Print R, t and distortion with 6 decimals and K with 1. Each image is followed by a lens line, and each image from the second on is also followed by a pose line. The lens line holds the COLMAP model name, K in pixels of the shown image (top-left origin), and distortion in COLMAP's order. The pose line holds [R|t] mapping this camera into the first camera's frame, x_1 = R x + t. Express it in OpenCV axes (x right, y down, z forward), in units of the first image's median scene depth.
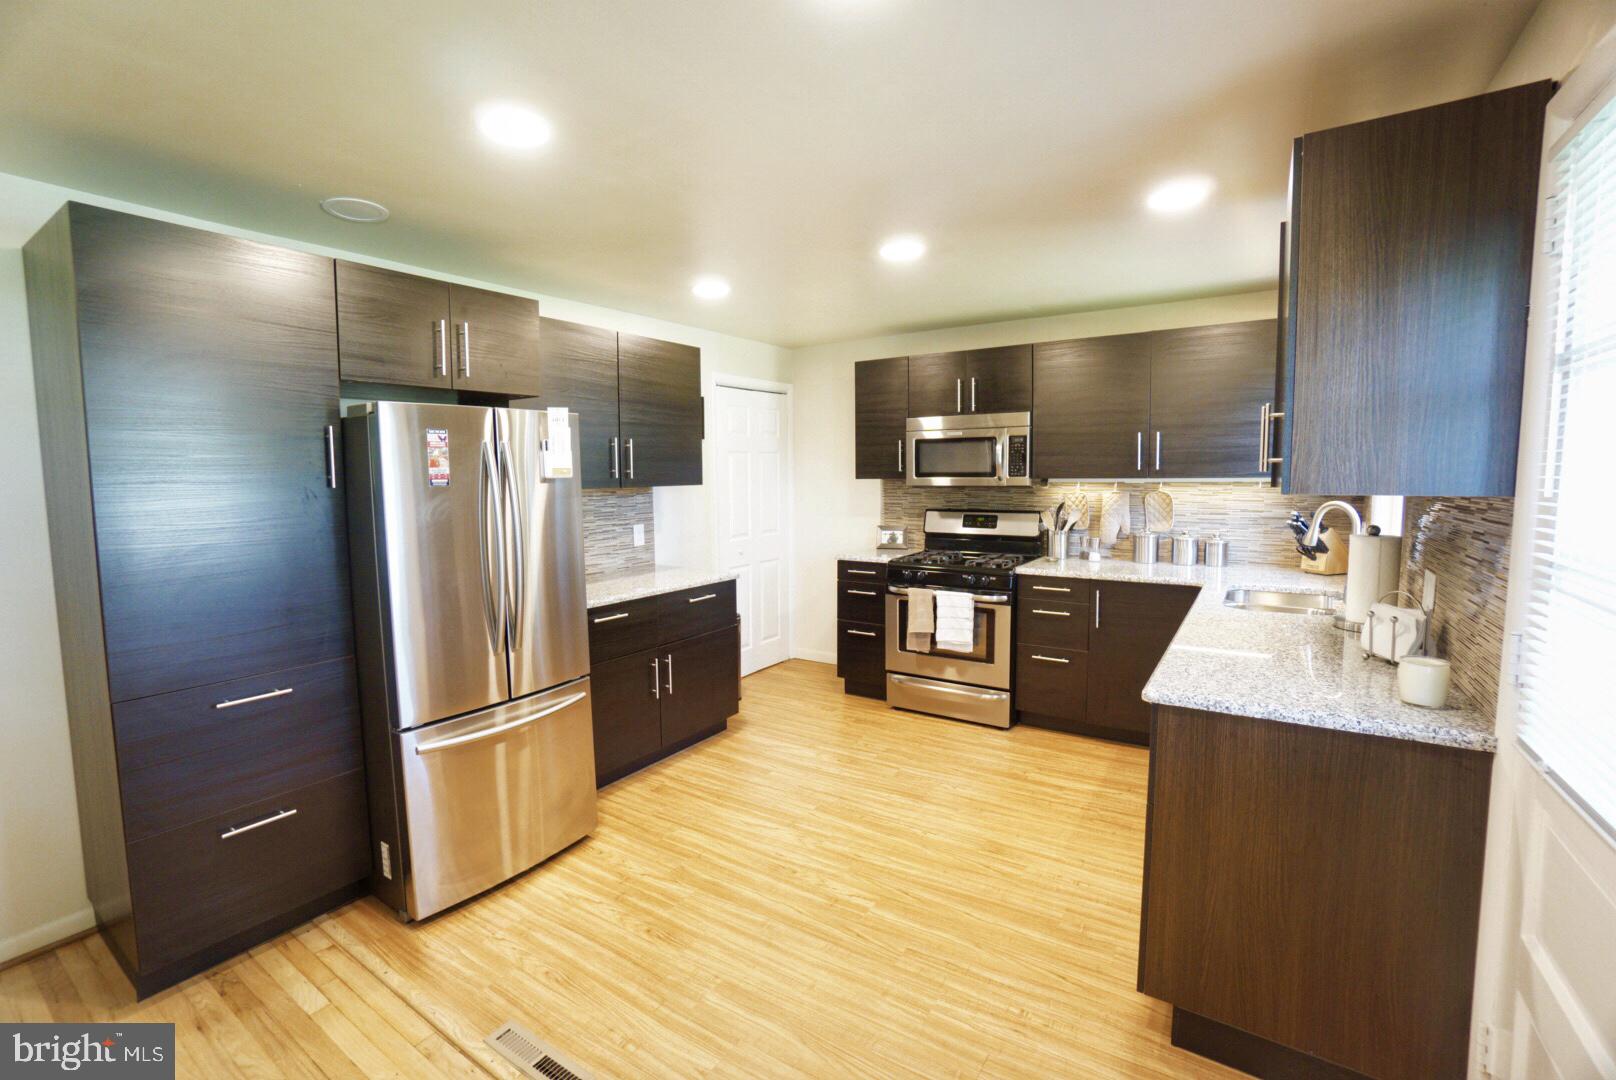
lens RADIAL K [[718.4, 0, 793.0], [0, 718.4, 534.1], [0, 0, 1]] dist [-0.050766, 0.015011]
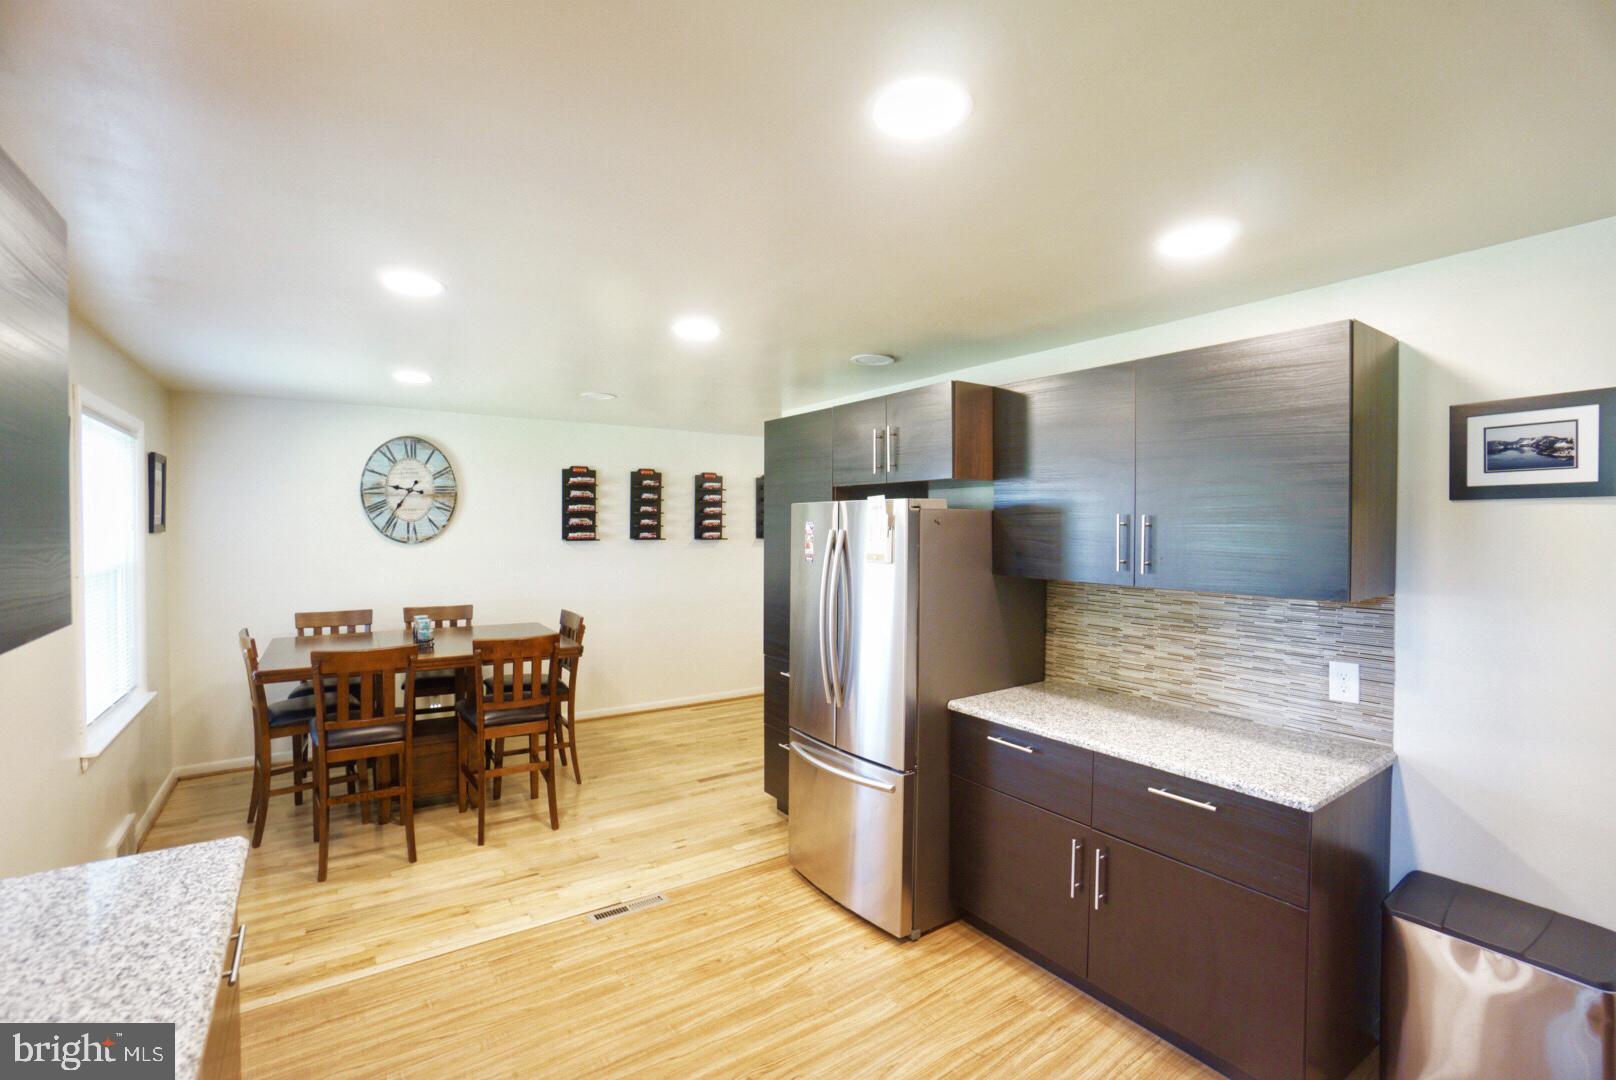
lens RADIAL K [[718.4, 0, 784.4], [0, 718.4, 538.1], [0, 0, 1]] dist [-0.050766, 0.015011]
pose [[-0.381004, 0.025585, -0.924219, 0.462892], [-0.078353, 0.995128, 0.059848, -0.112706], [0.921247, 0.095218, -0.377143, 0.858197]]
